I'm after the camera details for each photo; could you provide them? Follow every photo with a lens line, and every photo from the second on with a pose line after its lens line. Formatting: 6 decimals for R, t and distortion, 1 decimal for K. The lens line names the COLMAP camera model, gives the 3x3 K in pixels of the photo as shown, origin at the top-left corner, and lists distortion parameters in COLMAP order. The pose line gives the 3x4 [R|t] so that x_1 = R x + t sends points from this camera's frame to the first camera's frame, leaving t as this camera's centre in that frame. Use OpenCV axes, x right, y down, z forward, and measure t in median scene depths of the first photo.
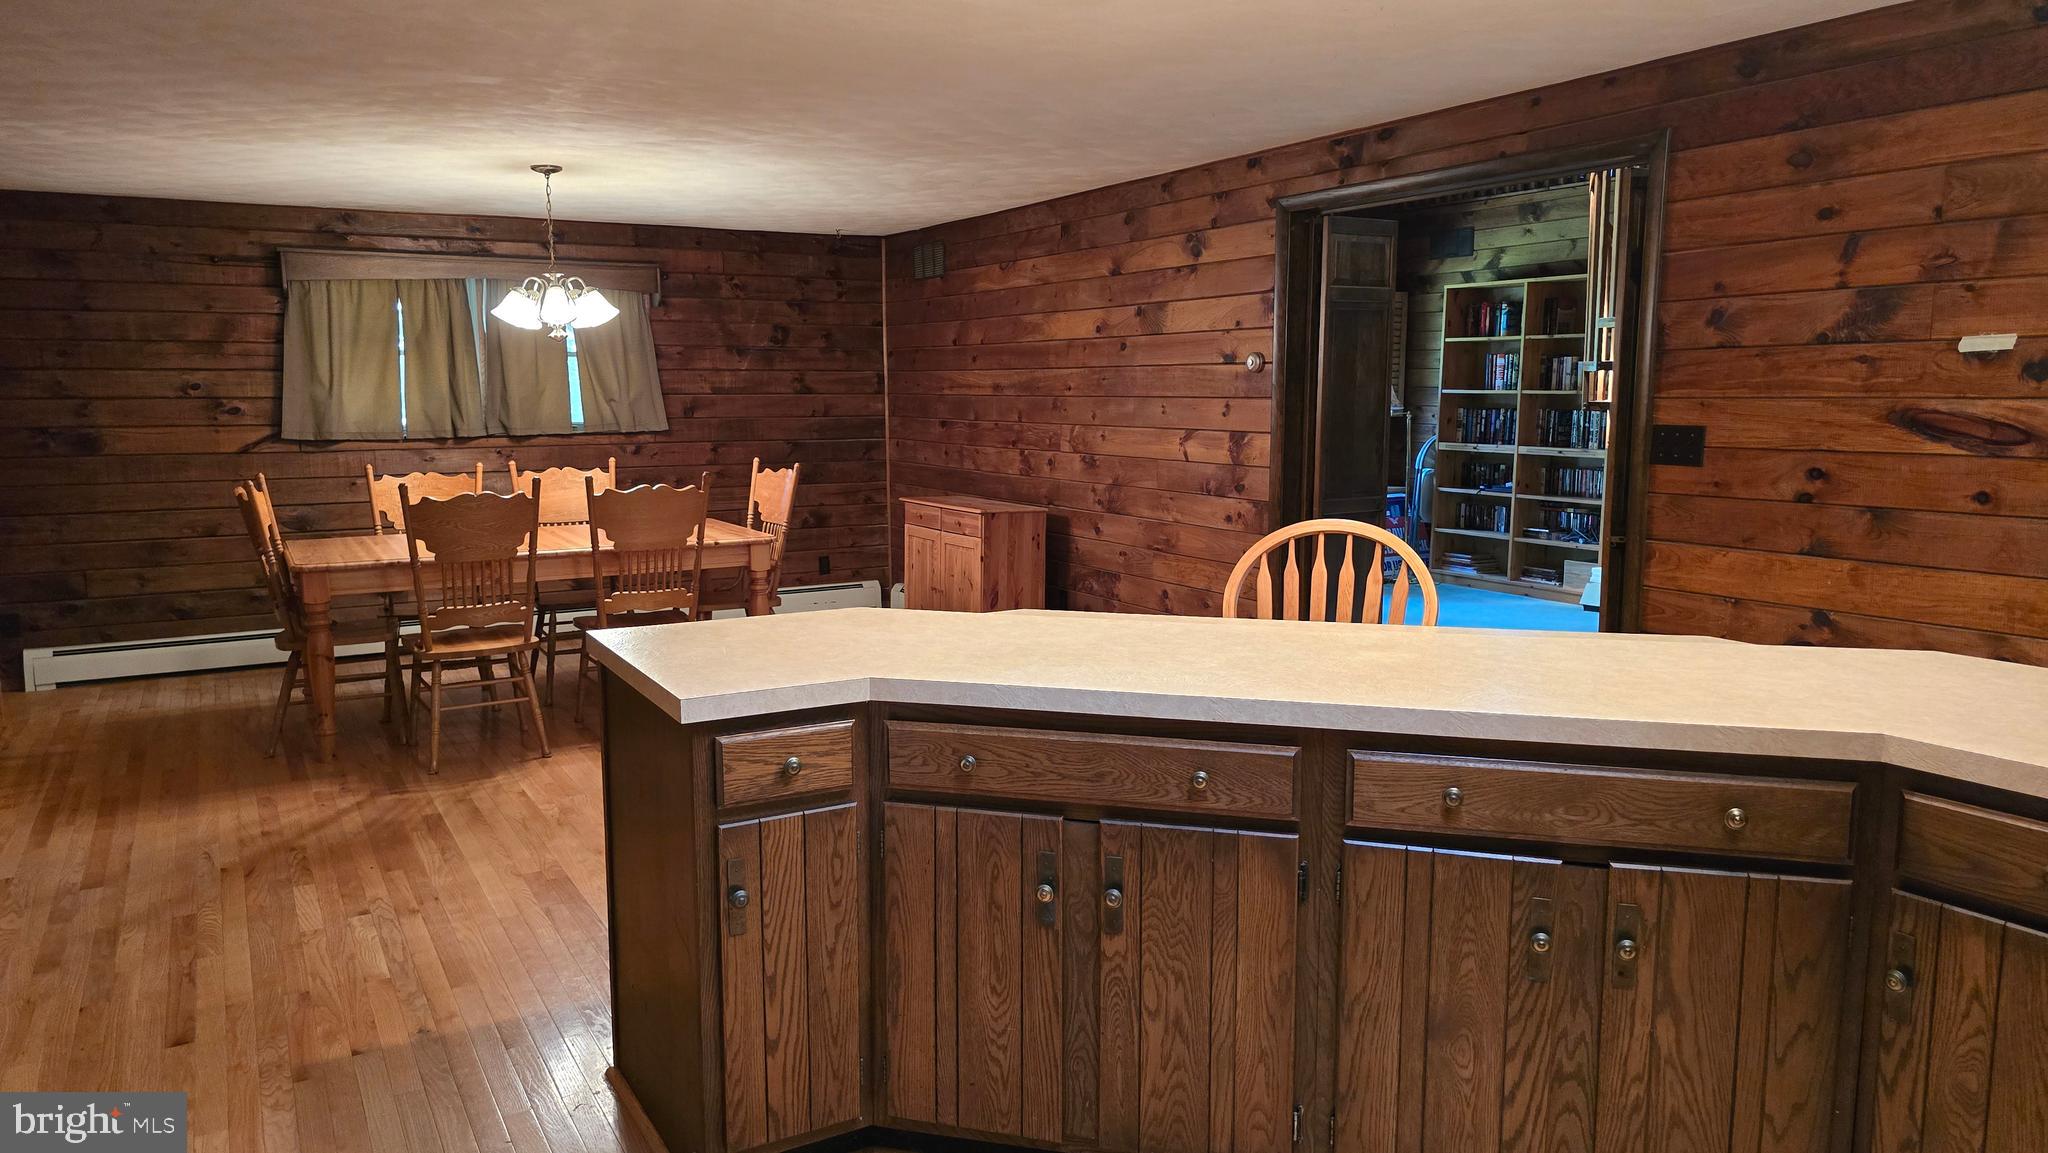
lens RADIAL K [[1378.3, 0, 1009.3], [0, 1378.3, 582.7], [0, 0, 1]] dist [0.067482, -0.062968]
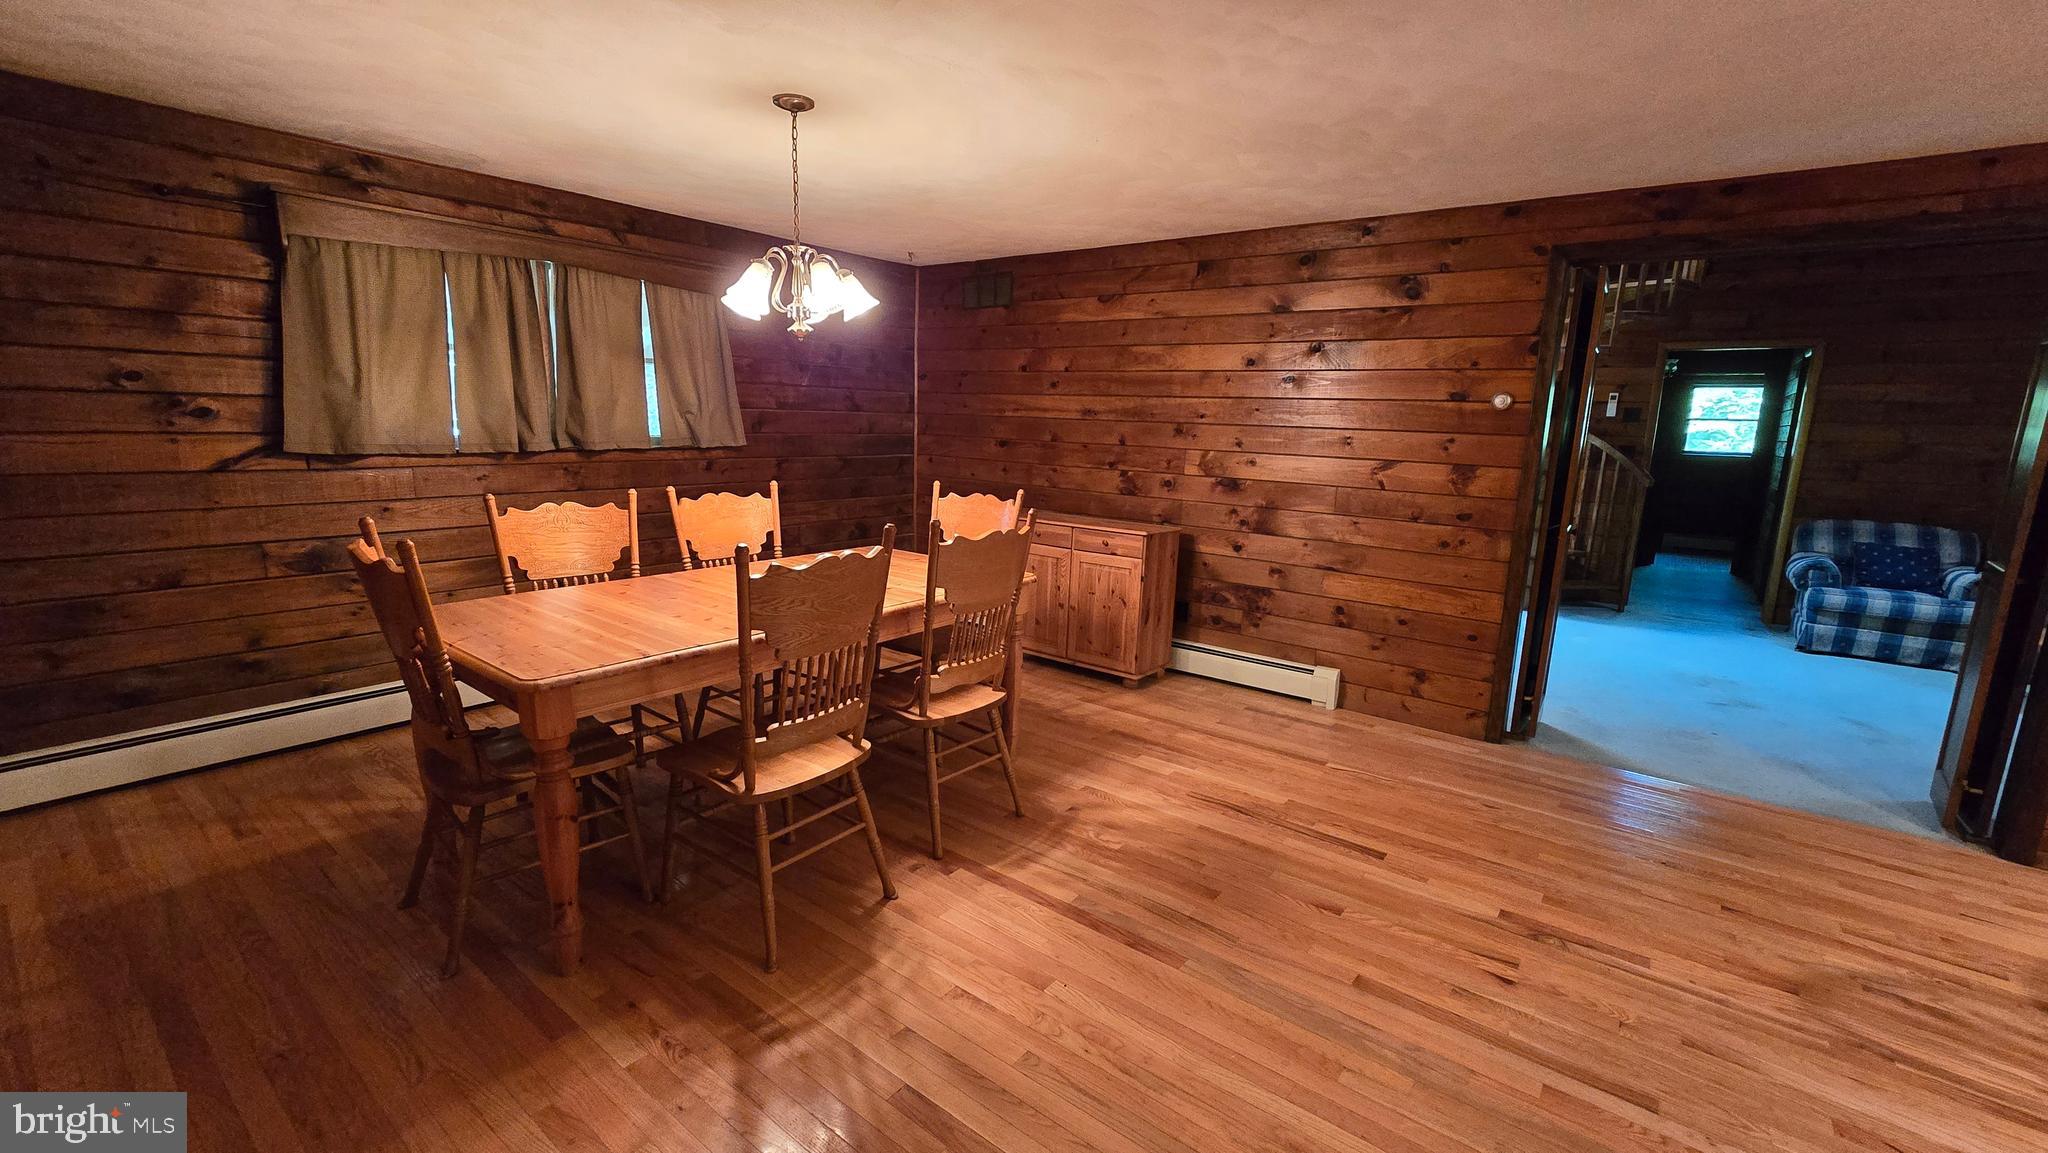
lens RADIAL K [[840.7, 0, 1039.9], [0, 840.7, 577.5], [0, 0, 1]] dist [-0.002332, 0.000009]
pose [[0.919012, -0.040963, 0.392097, -0.335331], [0.020464, 0.998203, 0.056319, -0.054427], [-0.393699, -0.043734, 0.918198, 0.438329]]
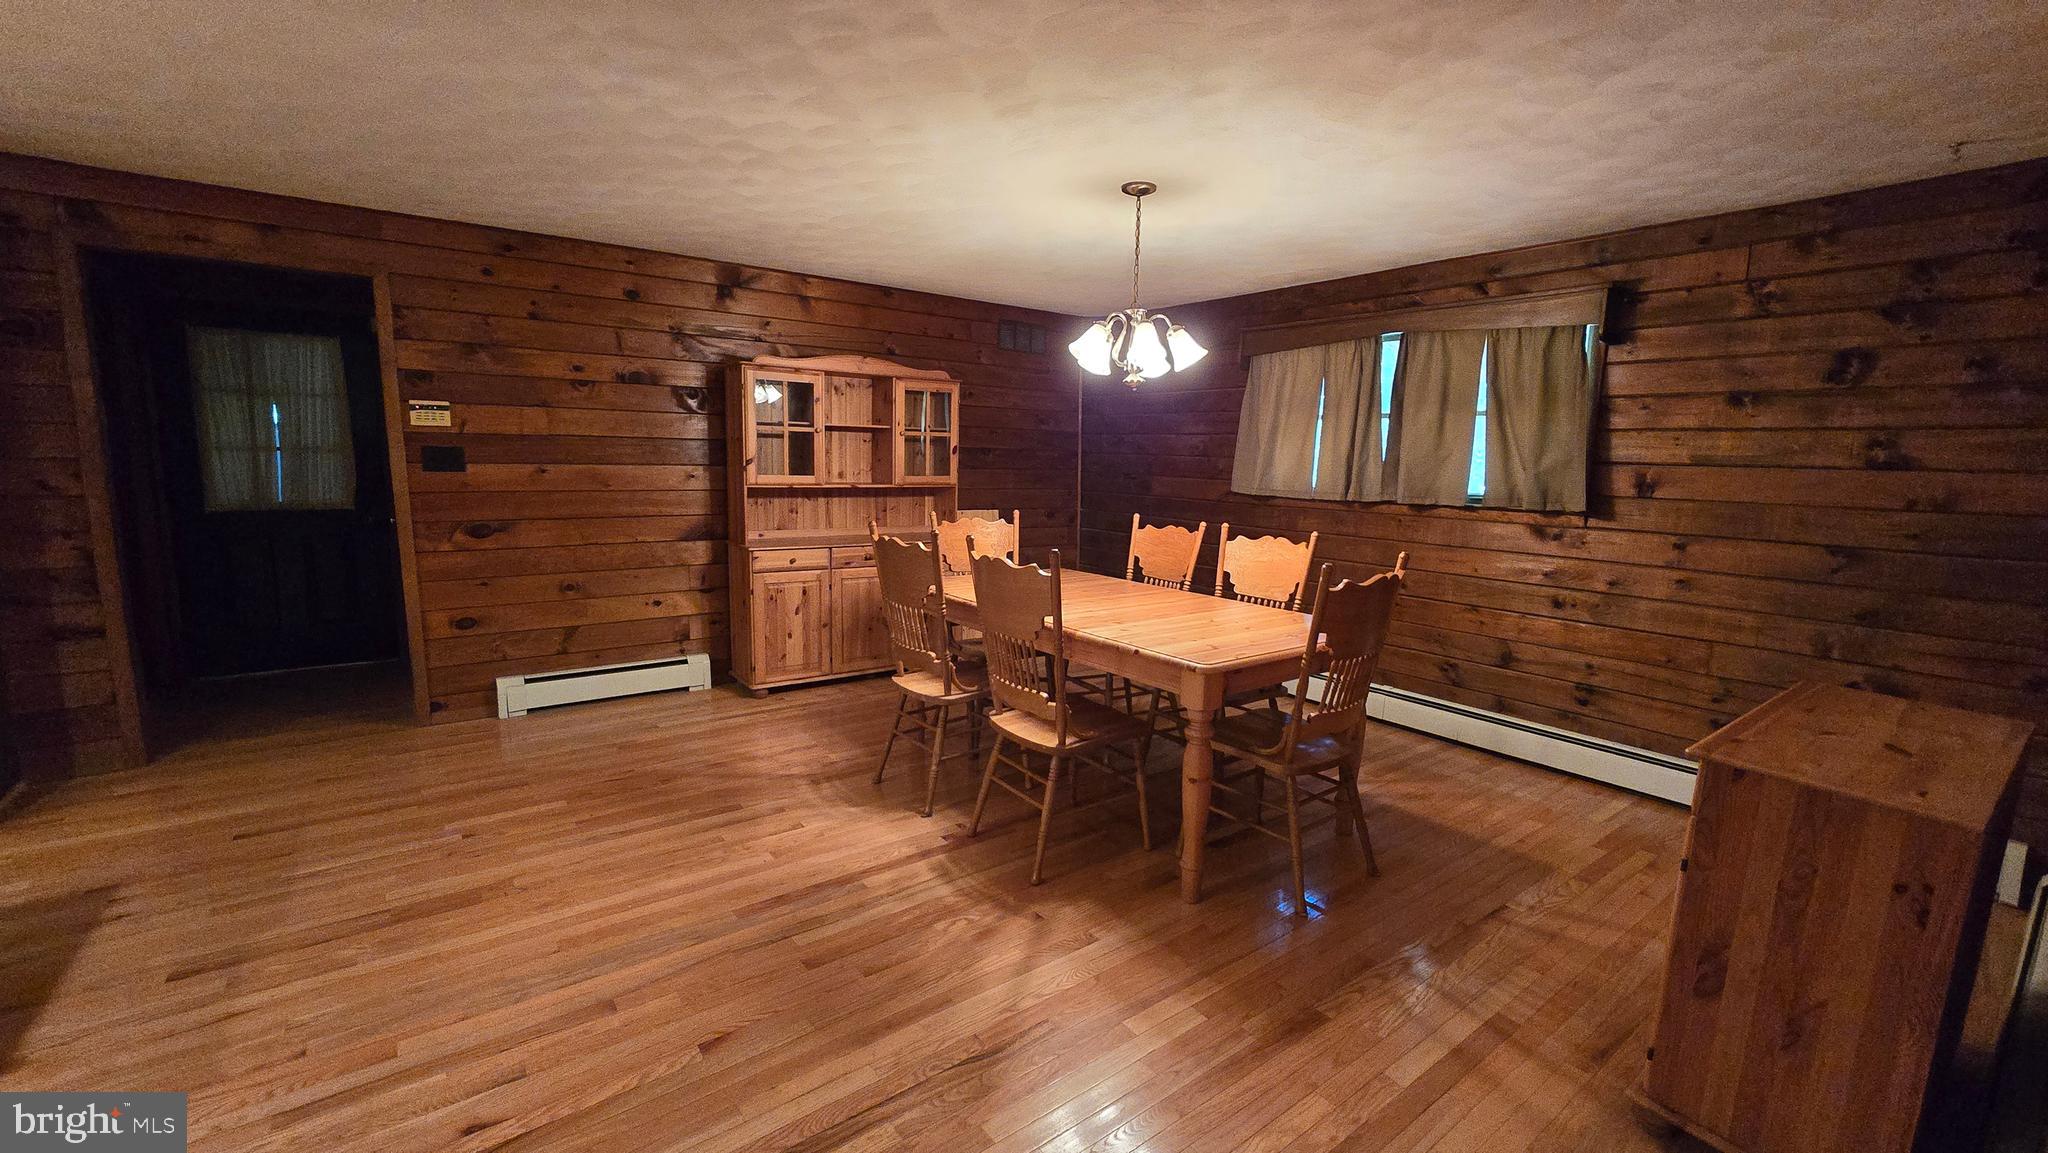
lens RADIAL K [[840.7, 0, 1040.8], [0, 840.7, 578.2], [0, 0, 1]] dist [-0.002332, 0.000009]
pose [[0.136817, 0.154191, -0.978522, 0.179416], [-0.163420, 0.977790, 0.131226, -0.099938], [0.977024, 0.141956, 0.158976, 0.751057]]
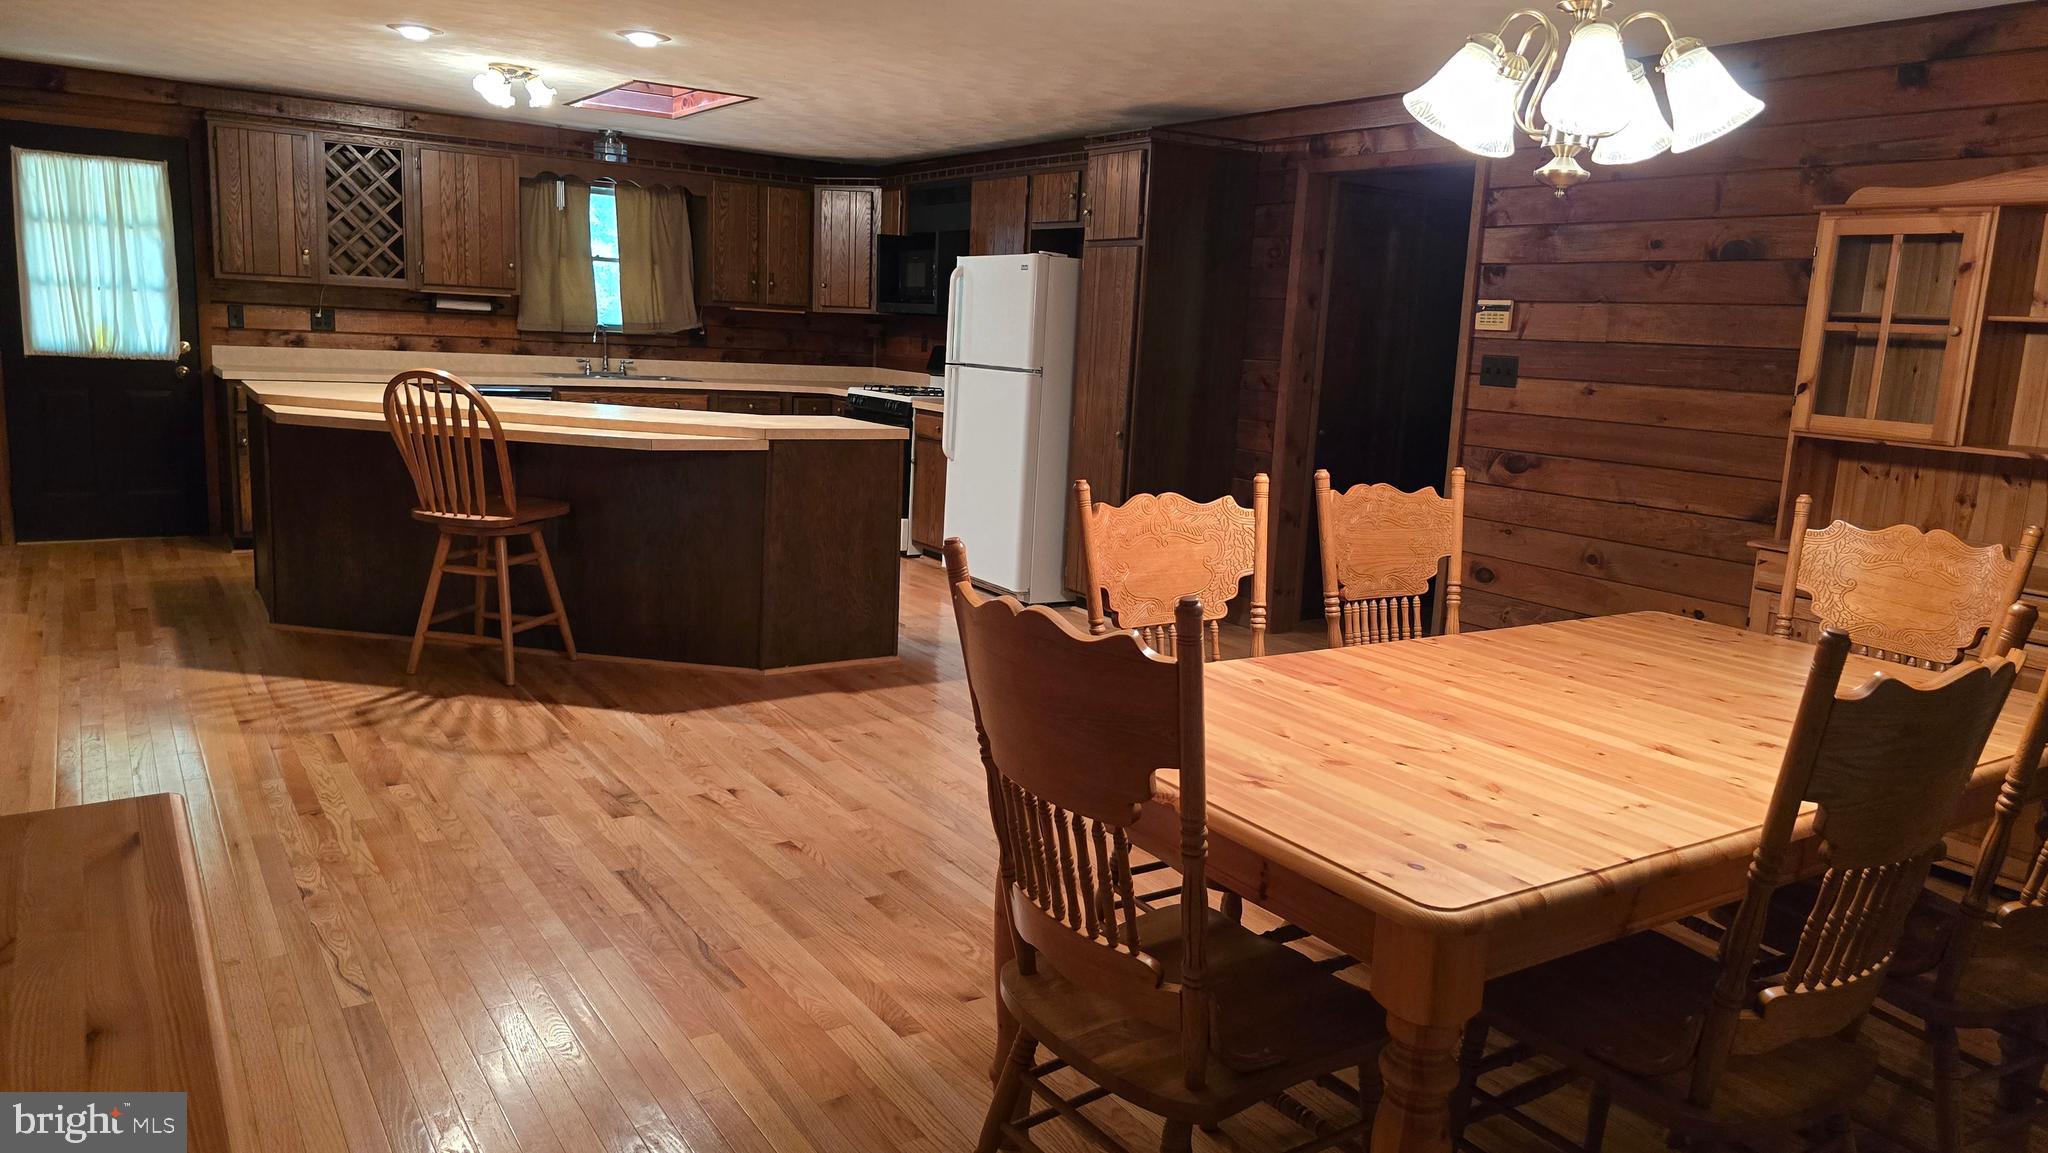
lens RADIAL K [[1378.3, 0, 1032.8], [0, 1378.3, 551.7], [0, 0, 1]] dist [0.067482, -0.062968]
pose [[-0.996629, -0.032811, -0.075199, -0.136920], [-0.053972, 0.952506, 0.299700, -0.159143], [0.061794, 0.302748, -0.951065, 1.180035]]
